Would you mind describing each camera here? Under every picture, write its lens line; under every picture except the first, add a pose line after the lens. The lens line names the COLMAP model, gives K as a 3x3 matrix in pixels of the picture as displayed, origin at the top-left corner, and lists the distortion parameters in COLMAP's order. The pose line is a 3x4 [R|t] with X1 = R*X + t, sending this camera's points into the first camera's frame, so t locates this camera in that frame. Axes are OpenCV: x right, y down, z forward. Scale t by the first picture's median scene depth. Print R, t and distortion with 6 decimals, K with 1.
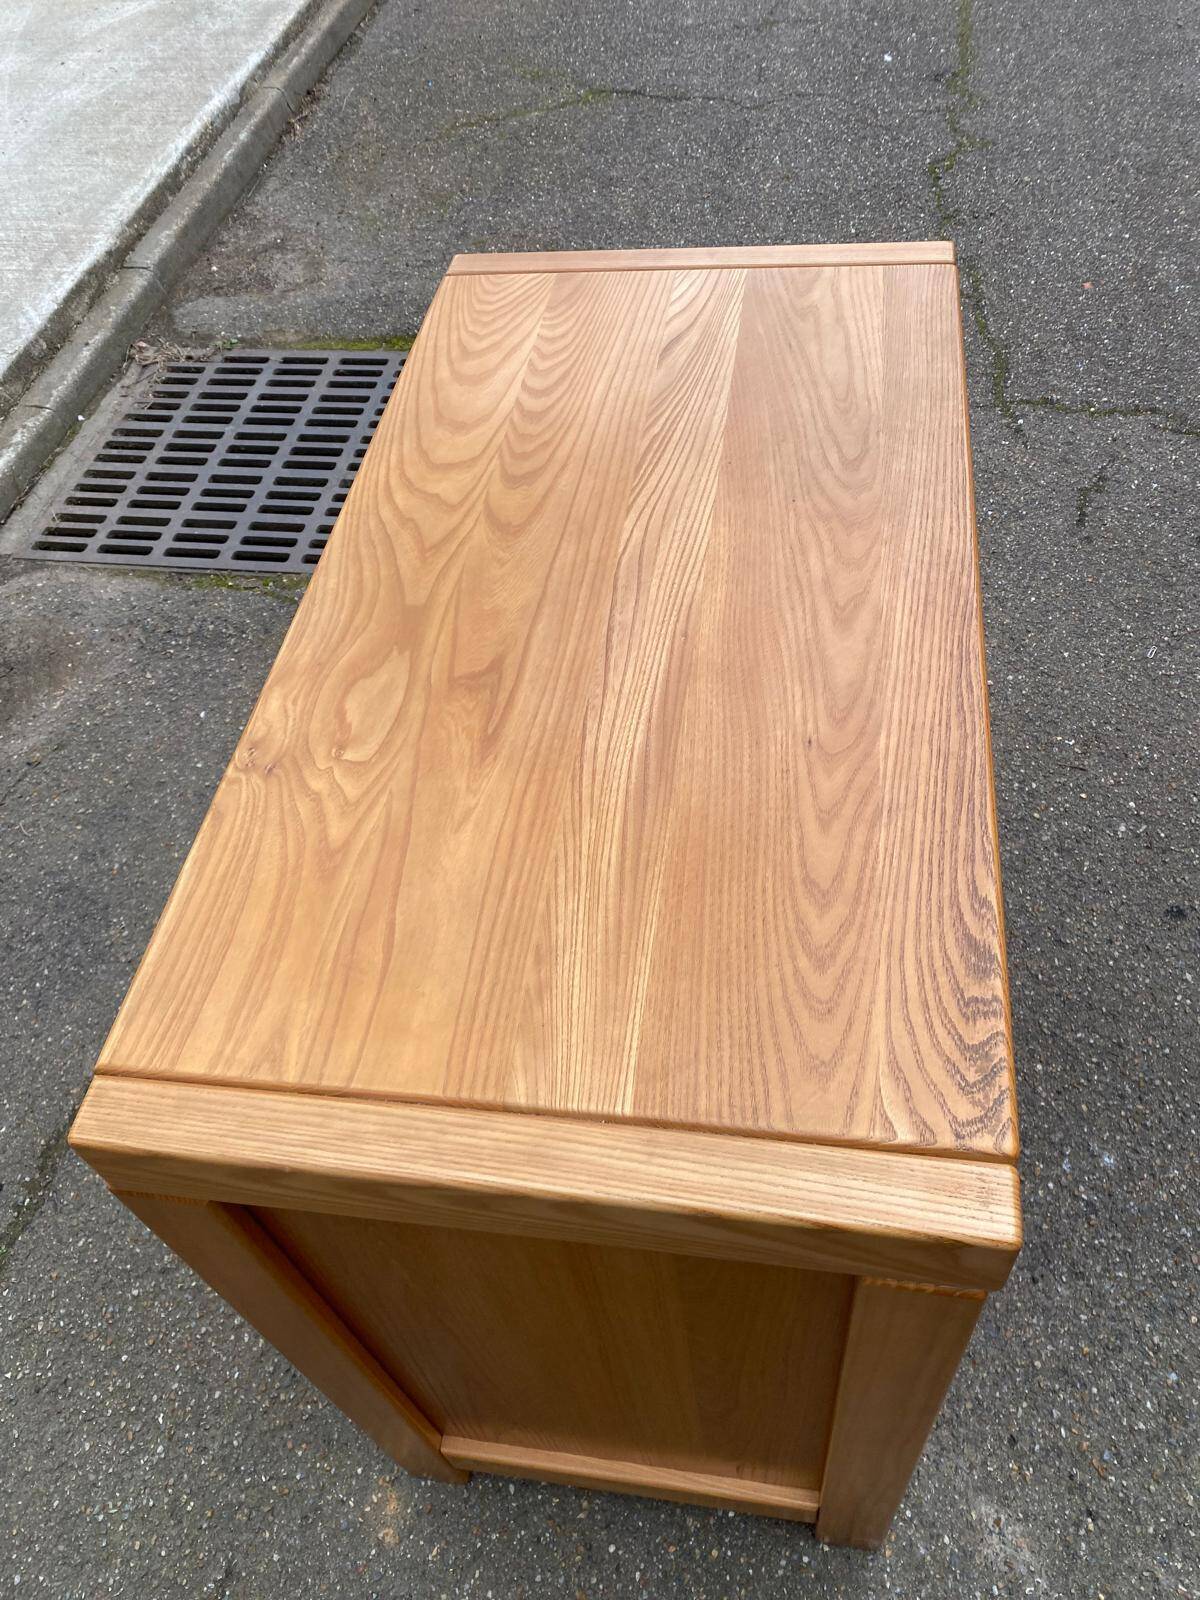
lens RADIAL K [[1228.8, 0, 601.6], [0, 1228.8, 775.0], [0, 0, 1]] dist [0.000852, -0.000988]
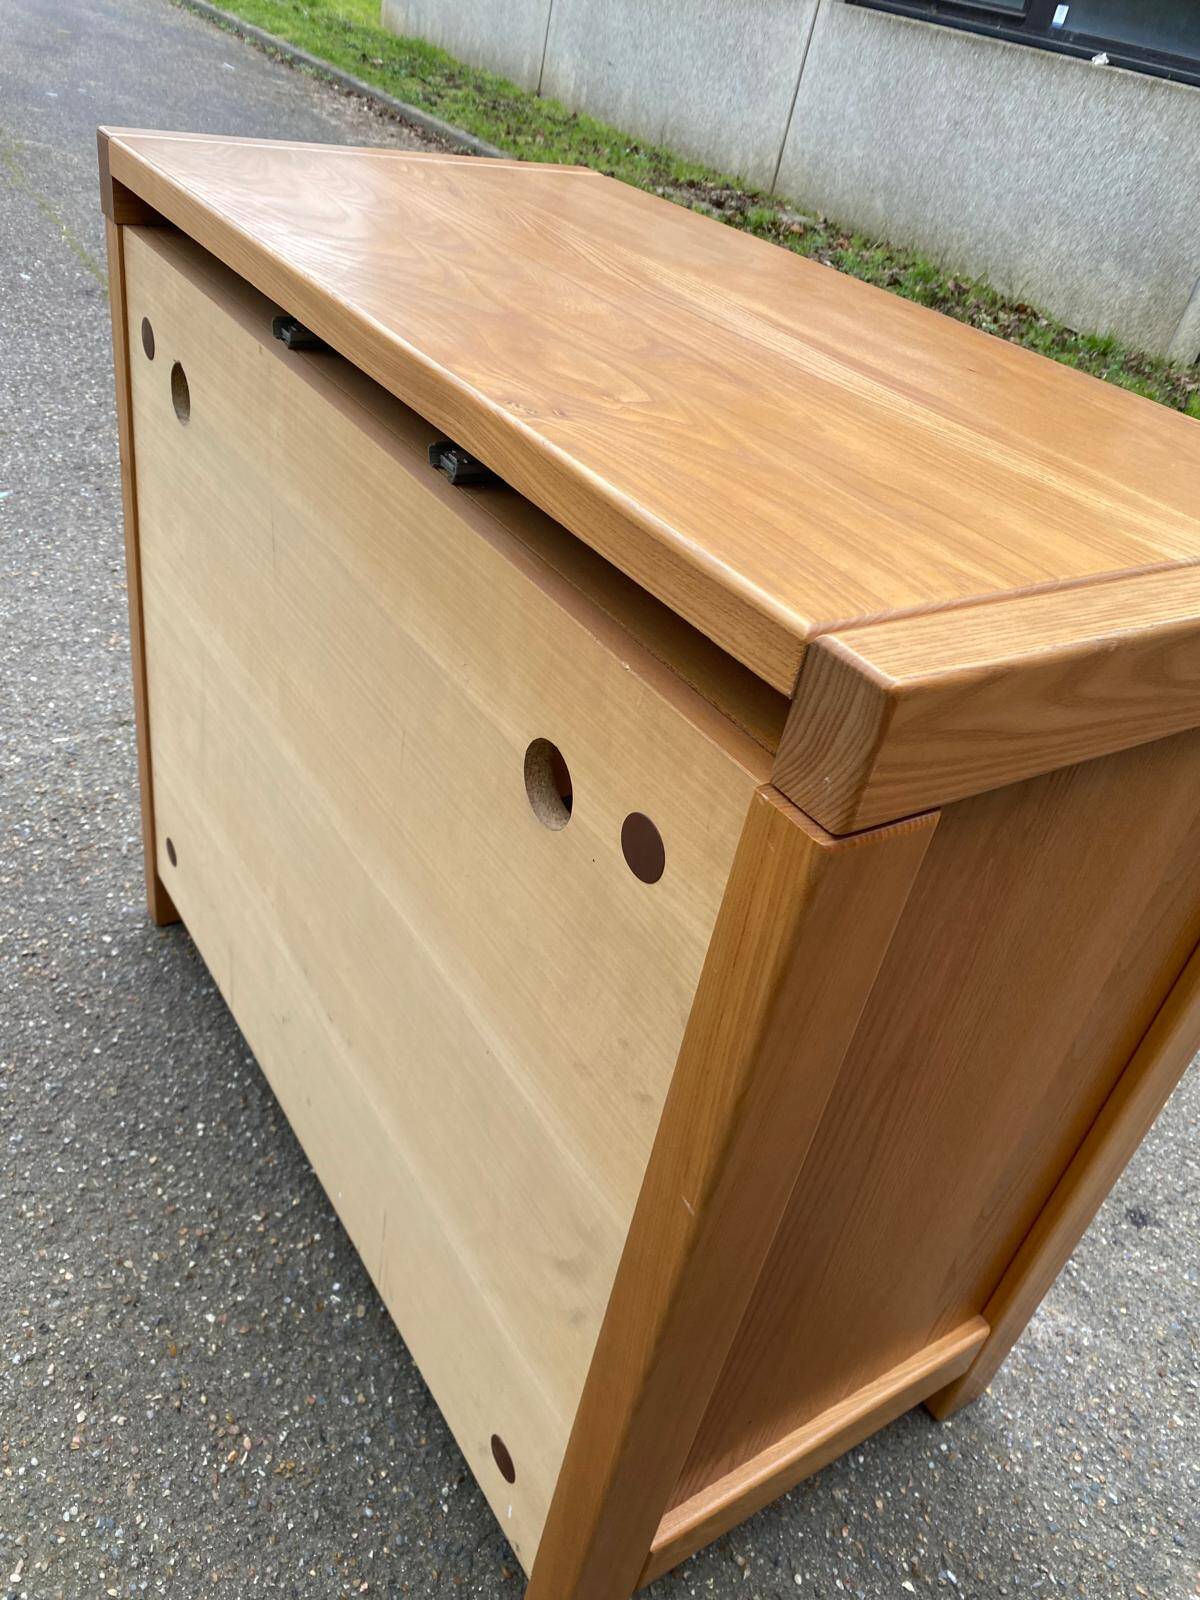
lens RADIAL K [[1227.9, 0, 609.3], [0, 1227.9, 795.8], [0, 0, 1]] dist [0.002445, 0.000181]
pose [[0.709964, -0.193805, 0.677046, -0.515528], [0.346957, 0.932873, -0.096790, 0.189532], [-0.612840, 0.303623, 0.729548, 0.338560]]
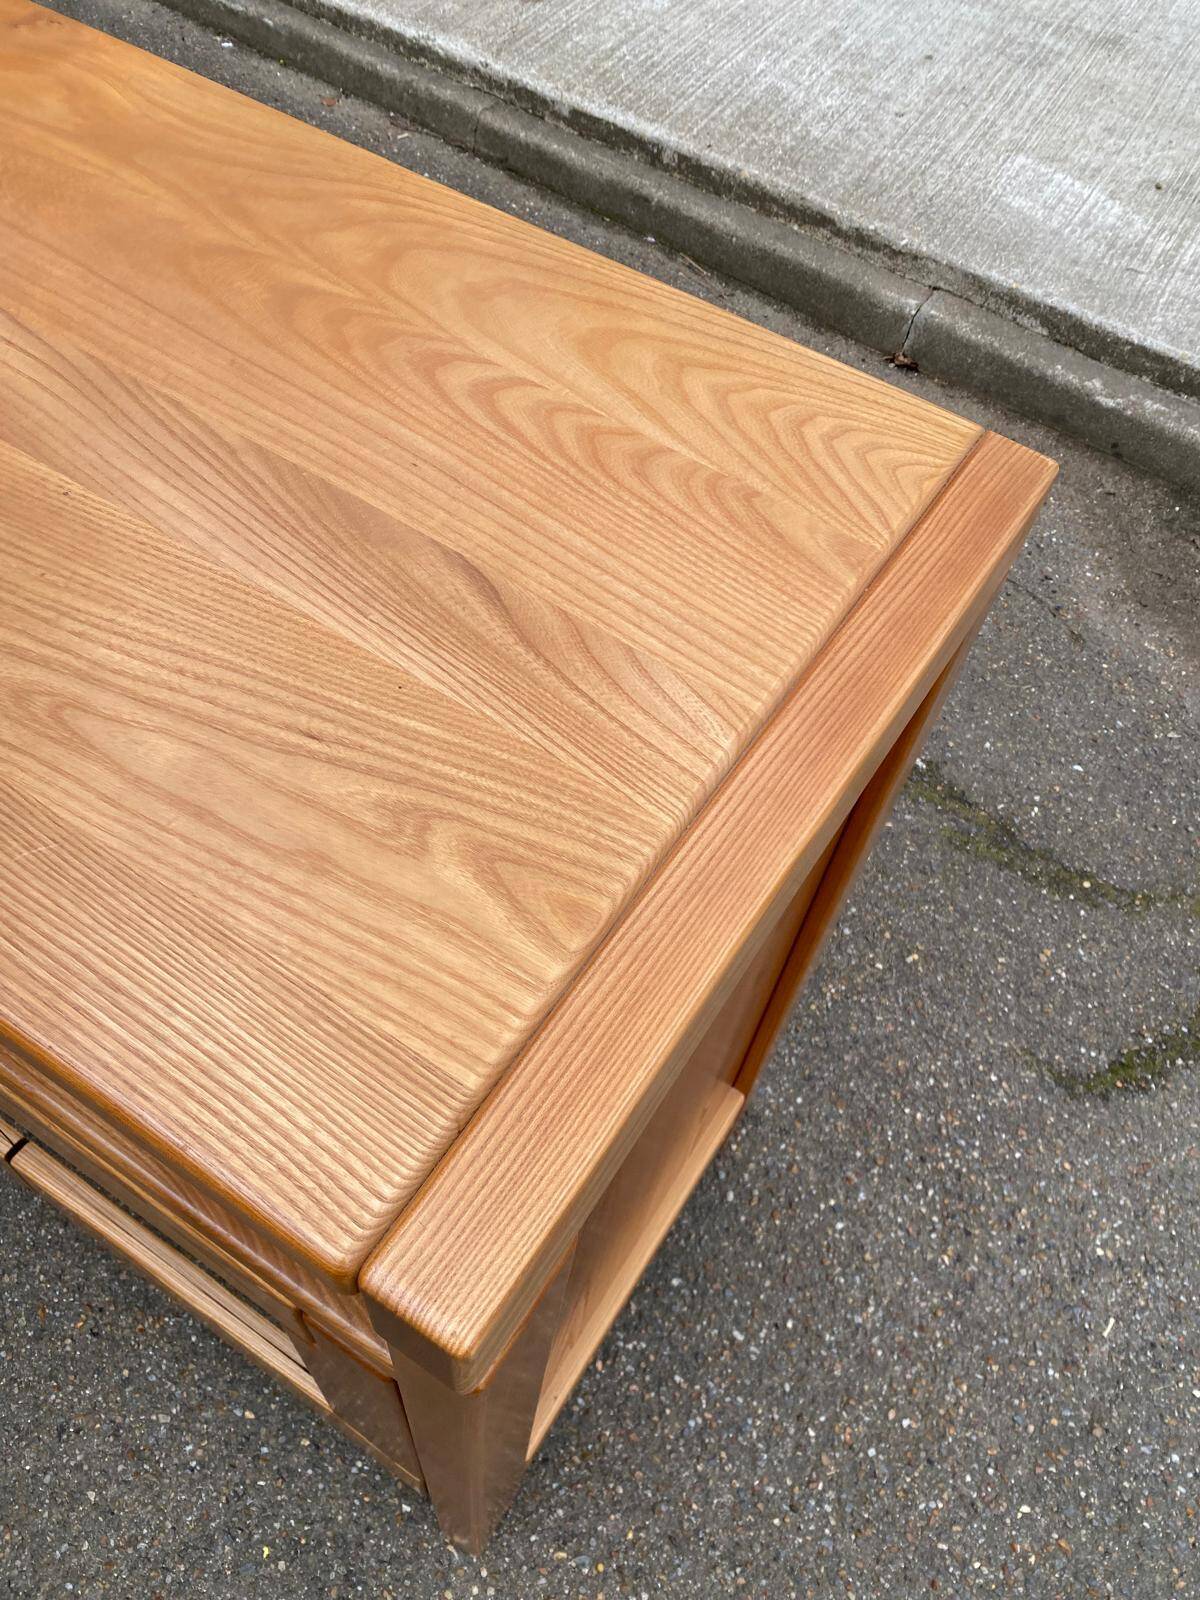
lens RADIAL K [[1230.0, 0, 623.6], [0, 1230.0, 796.0], [0, 0, 1]] dist [-0.001461, 0.002363]
pose [[-0.402442, 0.785307, -0.470460, 0.284780], [-0.729764, 0.035072, 0.682799, -0.625783], [0.552707, 0.618112, 0.558975, 0.715925]]
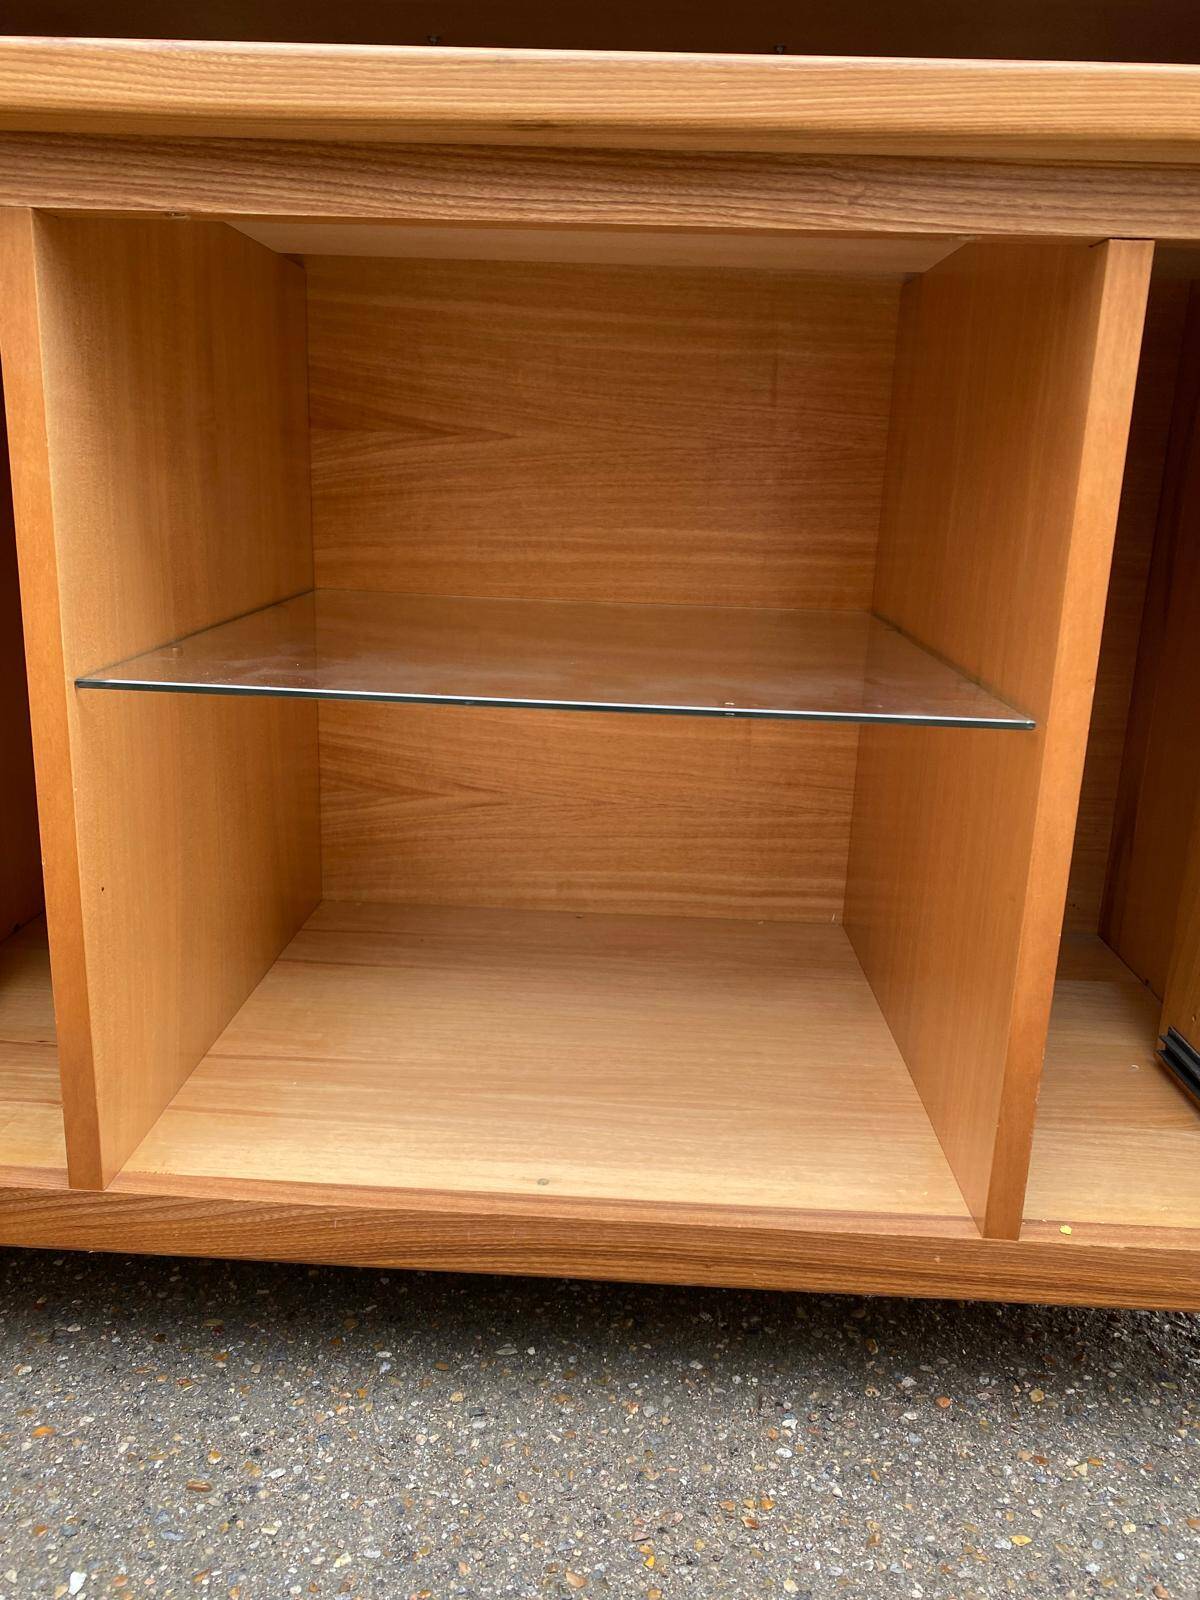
lens RADIAL K [[1212.8, 0, 595.6], [0, 1212.8, 778.5], [0, 0, 1]] dist [0.000293, -0.003518]
pose [[0.112504, 0.351134, -0.929542, 0.637817], [-0.785293, 0.604595, 0.133340, 0.072639], [0.608816, 0.714962, 0.343763, 0.863507]]
